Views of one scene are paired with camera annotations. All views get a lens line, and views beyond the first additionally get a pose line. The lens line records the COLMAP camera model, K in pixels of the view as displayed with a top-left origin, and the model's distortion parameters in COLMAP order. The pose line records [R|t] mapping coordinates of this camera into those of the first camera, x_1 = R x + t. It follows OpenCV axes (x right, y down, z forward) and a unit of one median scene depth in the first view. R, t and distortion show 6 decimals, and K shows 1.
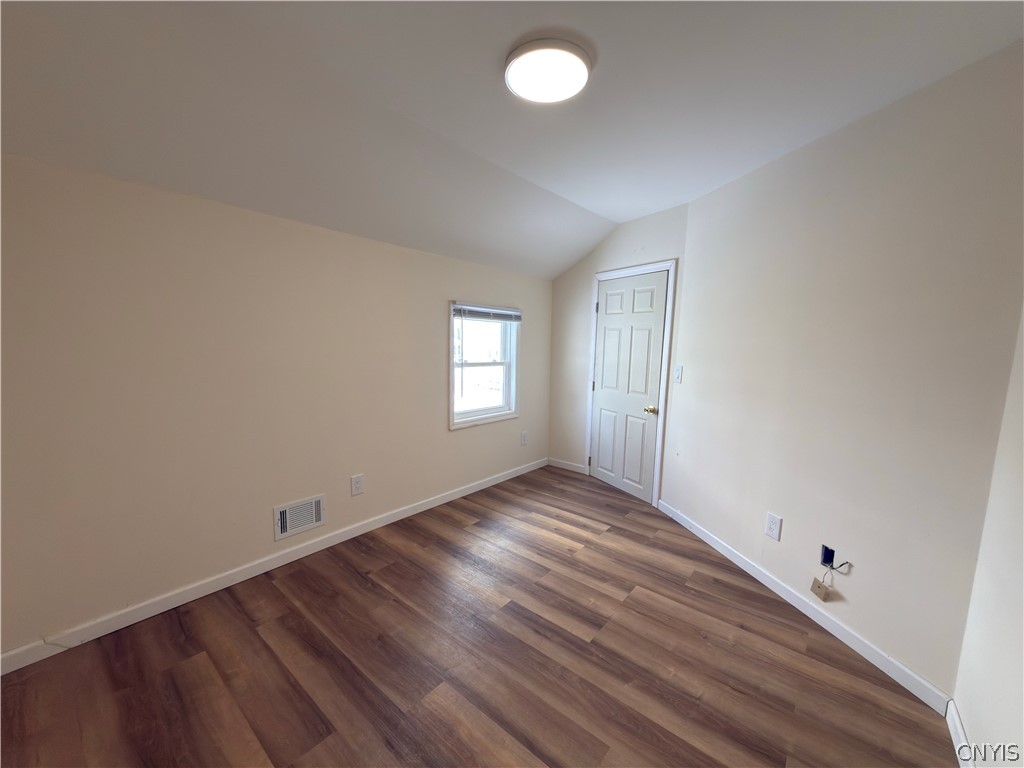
lens RADIAL K [[404.5, 0, 511.8], [0, 404.5, 384.2], [0, 0, 1]] dist [-0.001043, 0.001955]
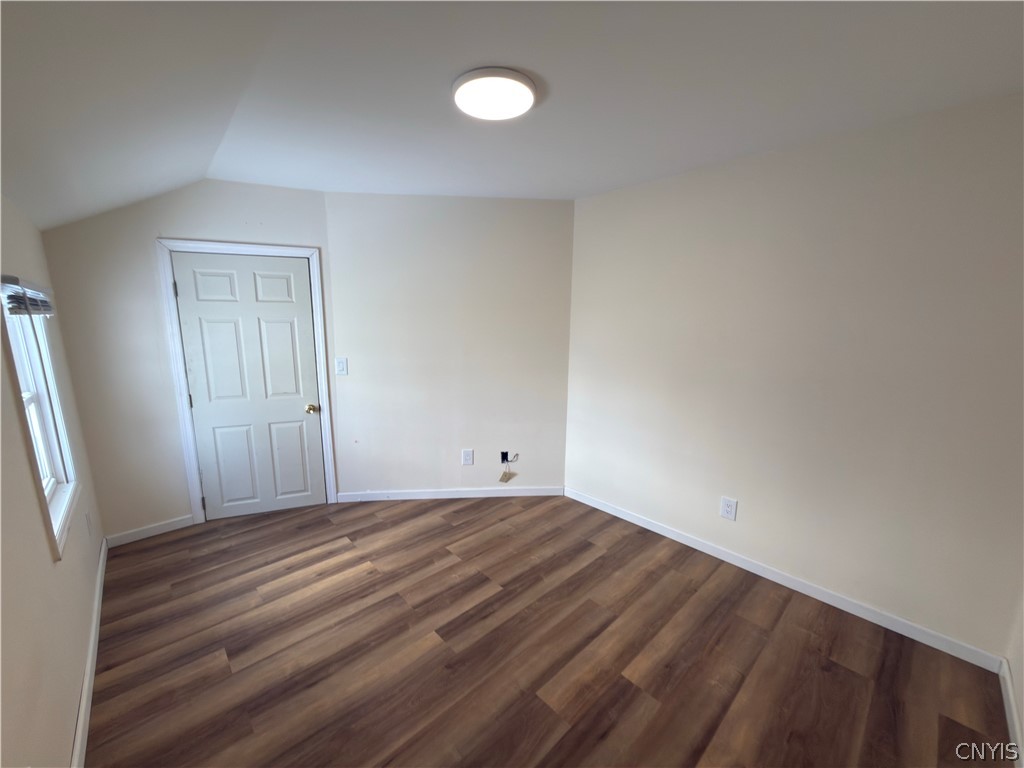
lens RADIAL K [[404.5, 0, 510.7], [0, 404.5, 386.0], [0, 0, 1]] dist [-0.001043, 0.001955]
pose [[0.138413, -0.198228, 0.970334, -0.561441], [0.111694, 0.976638, 0.183583, -0.124060], [-0.984056, 0.082970, 0.157320, 0.459980]]
